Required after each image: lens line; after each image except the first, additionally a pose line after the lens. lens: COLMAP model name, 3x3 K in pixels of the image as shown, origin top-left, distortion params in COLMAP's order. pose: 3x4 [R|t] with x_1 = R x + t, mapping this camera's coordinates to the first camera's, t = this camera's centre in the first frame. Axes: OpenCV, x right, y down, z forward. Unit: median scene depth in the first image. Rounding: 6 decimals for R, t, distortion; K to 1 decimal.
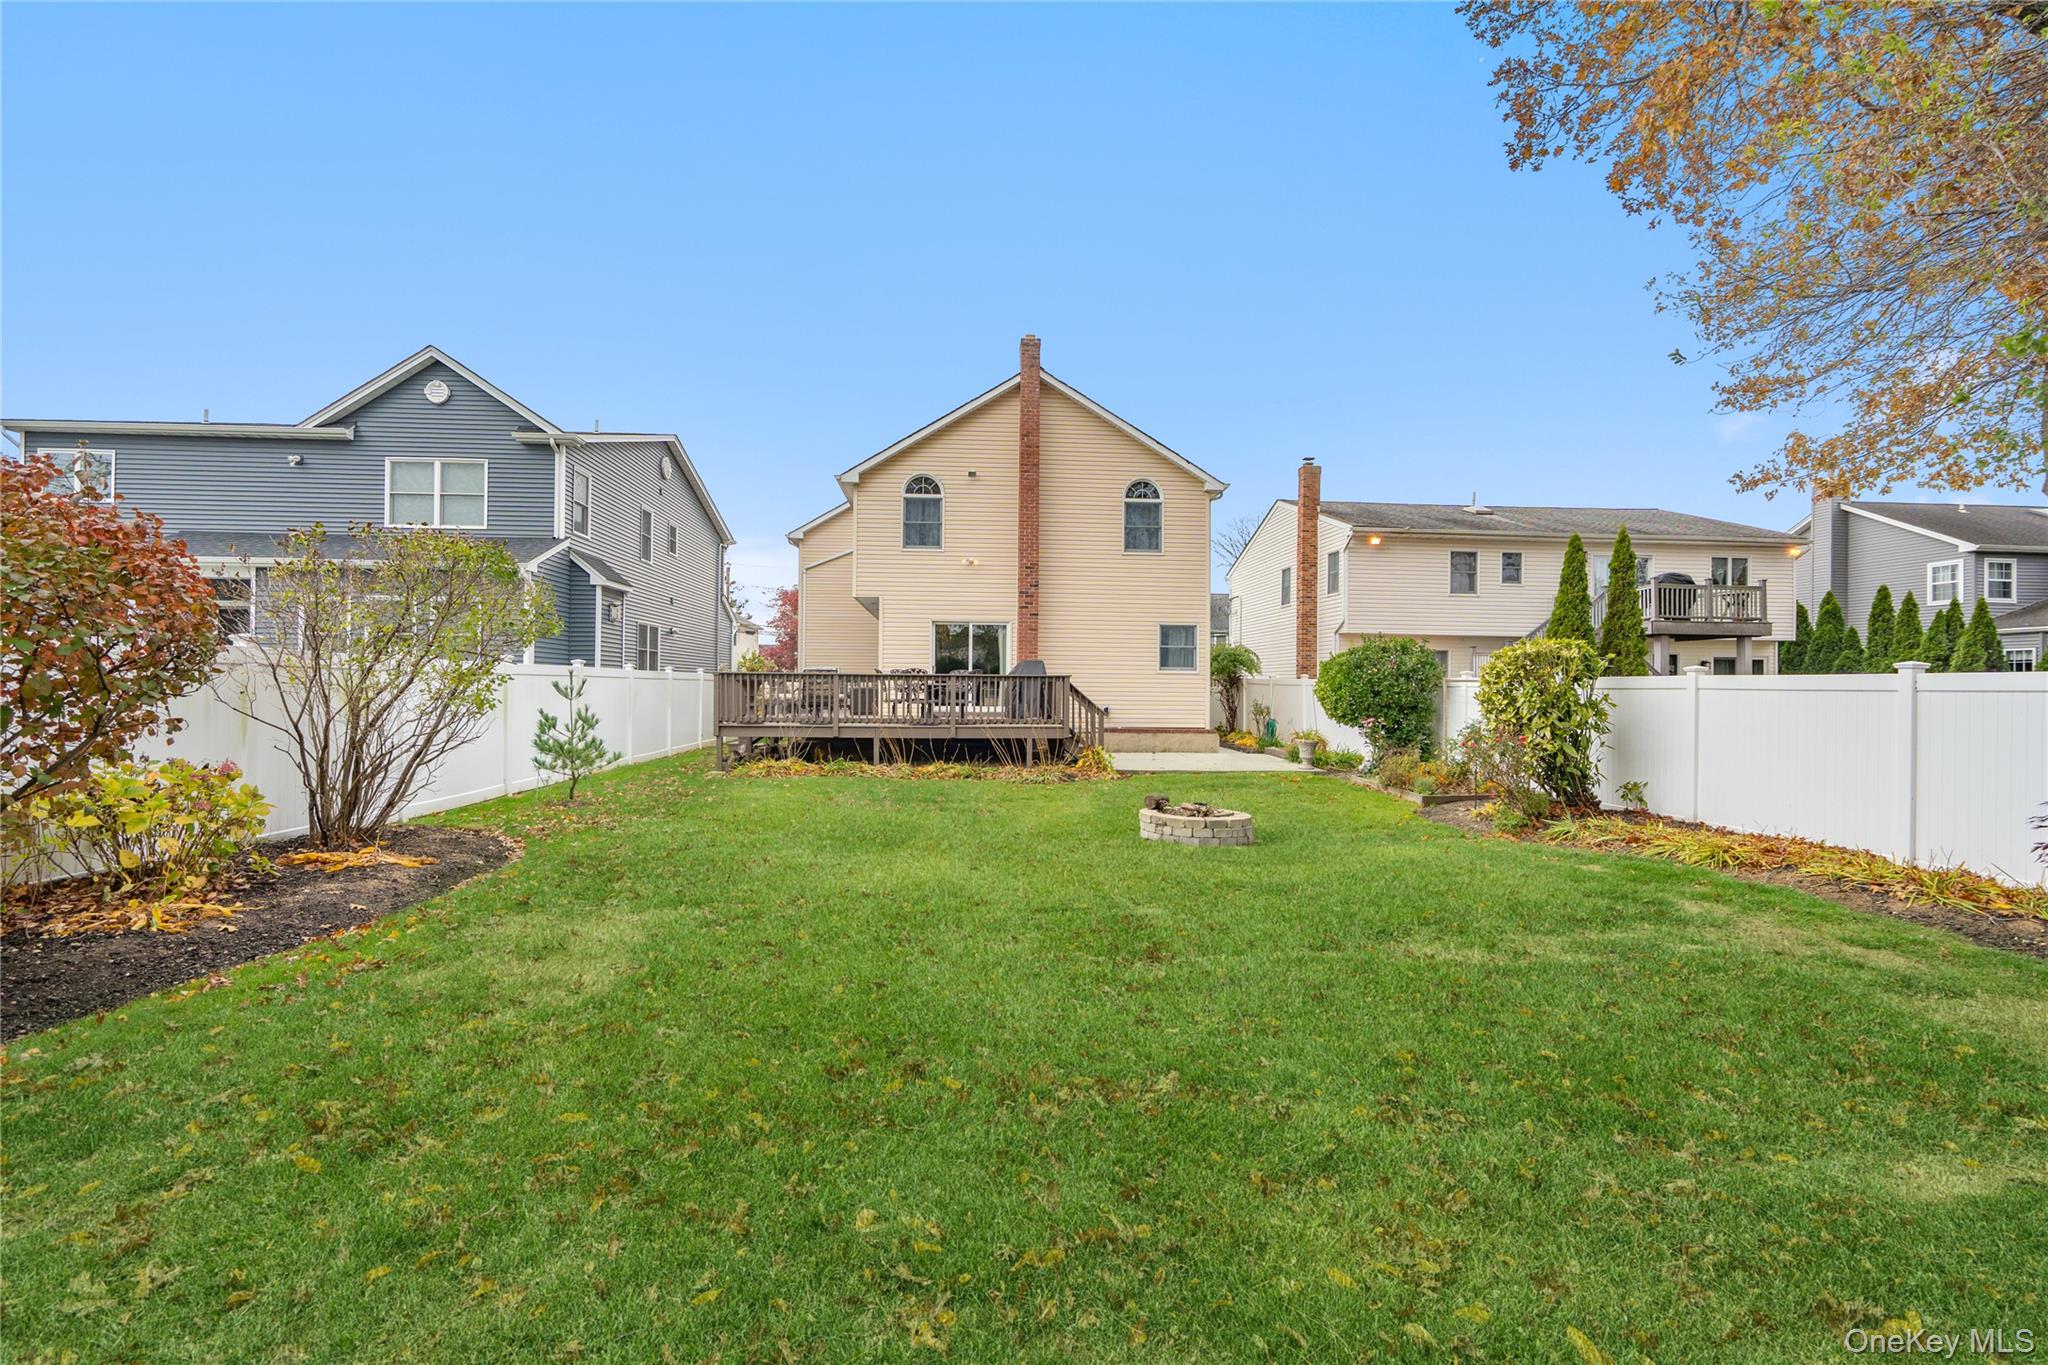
lens RADIAL K [[956.5, 0, 1033.8], [0, 956.5, 691.4], [0, 0, 1]] dist [-0.000984, 0.000194]
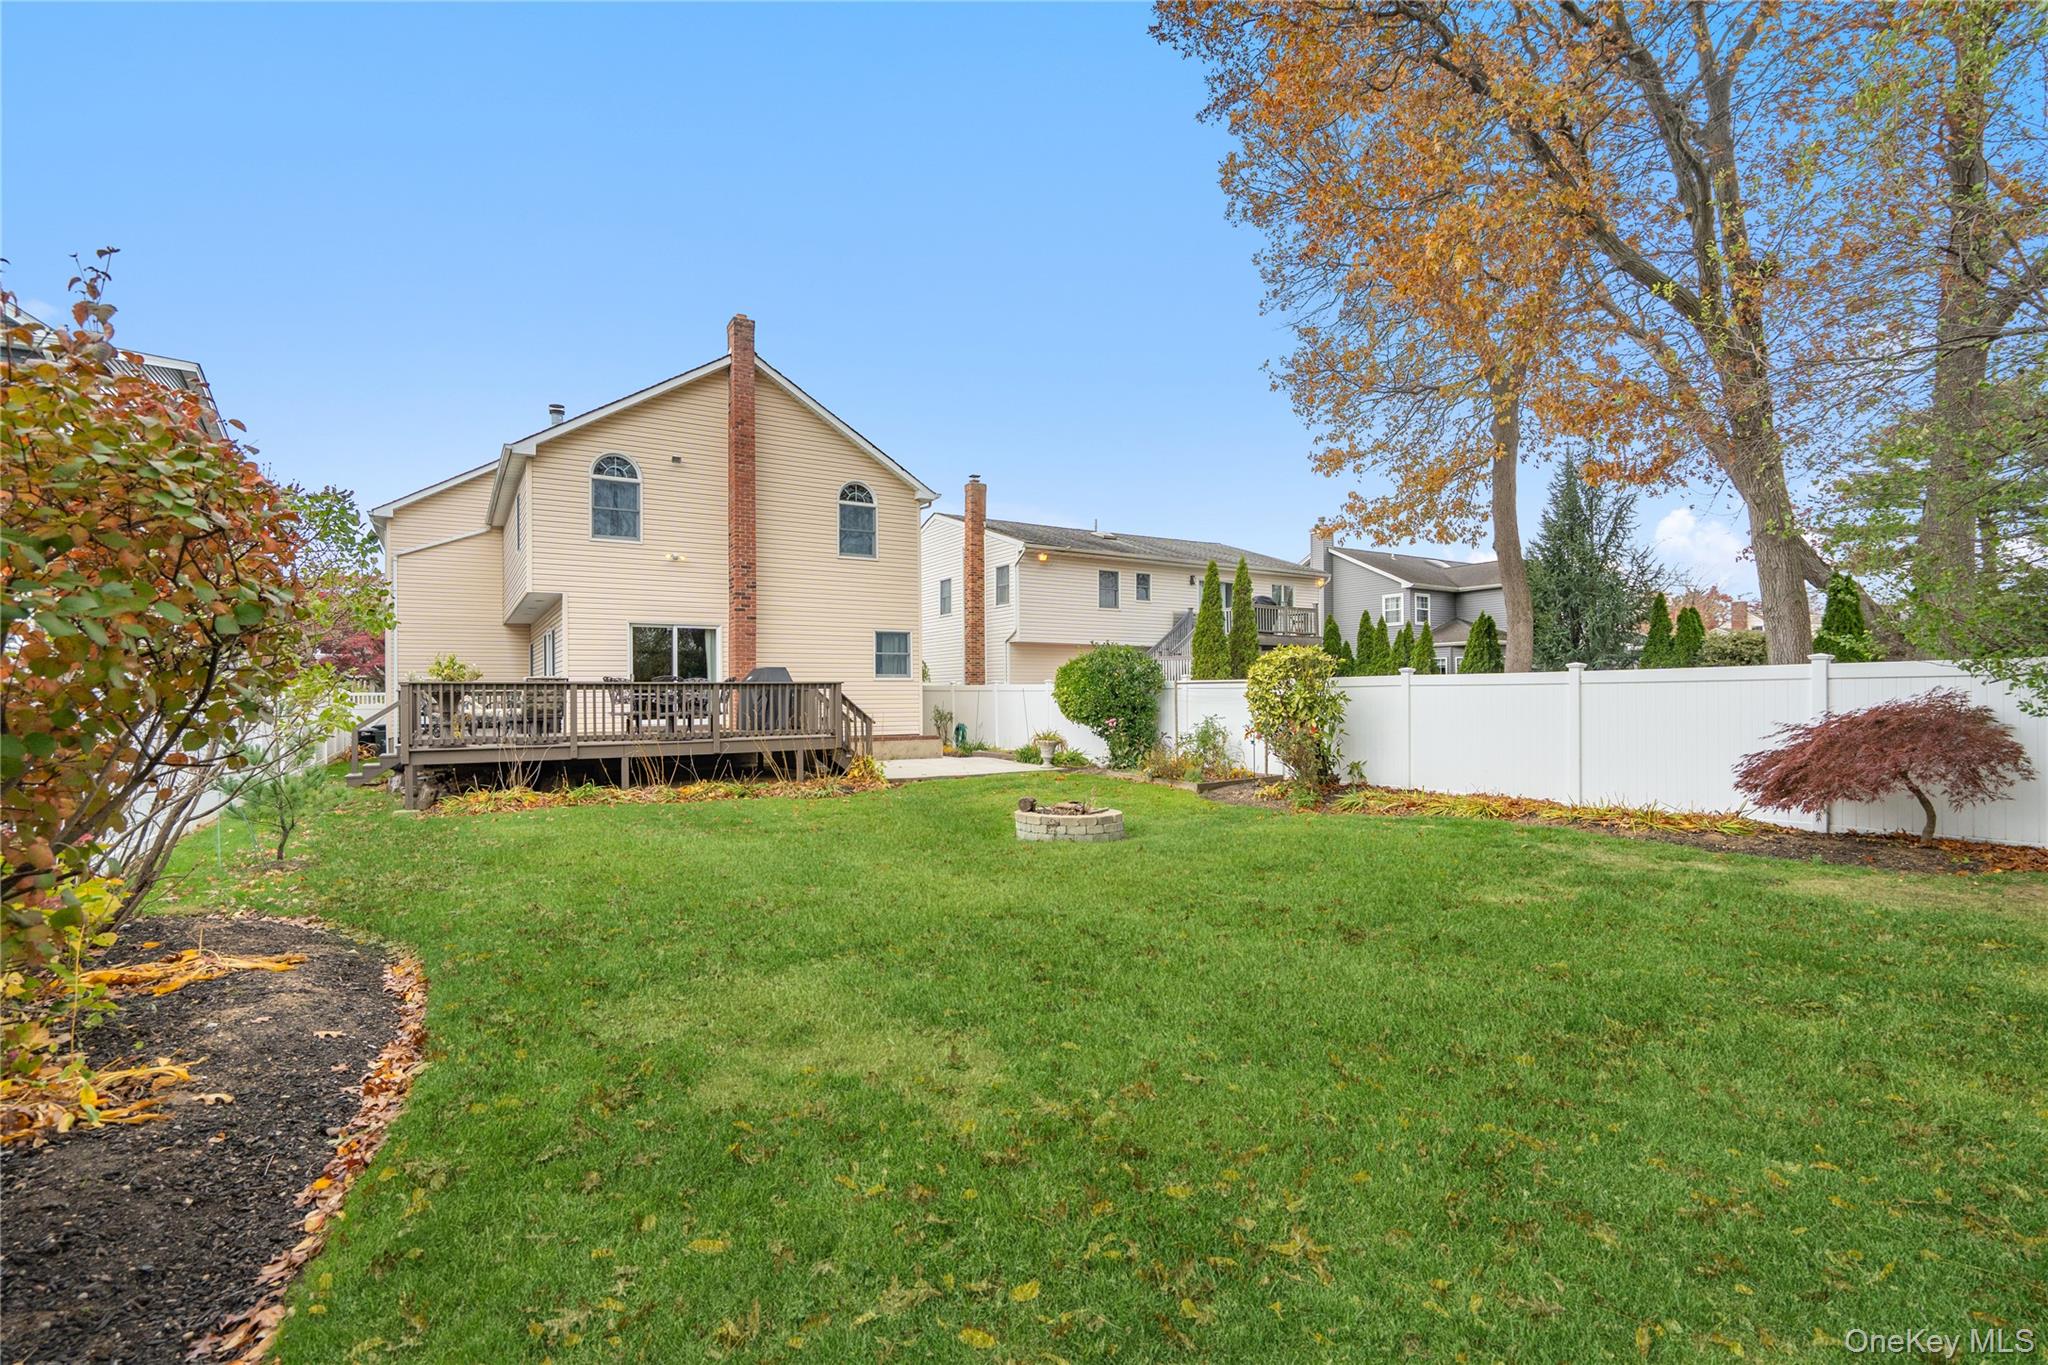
lens RADIAL K [[960.7, 0, 1024.0], [0, 960.7, 677.8], [0, 0, 1]] dist [-0.002149, 0.000023]
pose [[0.875516, -0.006783, 0.483142, -0.214796], [0.018303, 0.999649, -0.019133, 0.000481], [-0.482843, 0.025594, 0.875333, 0.060828]]
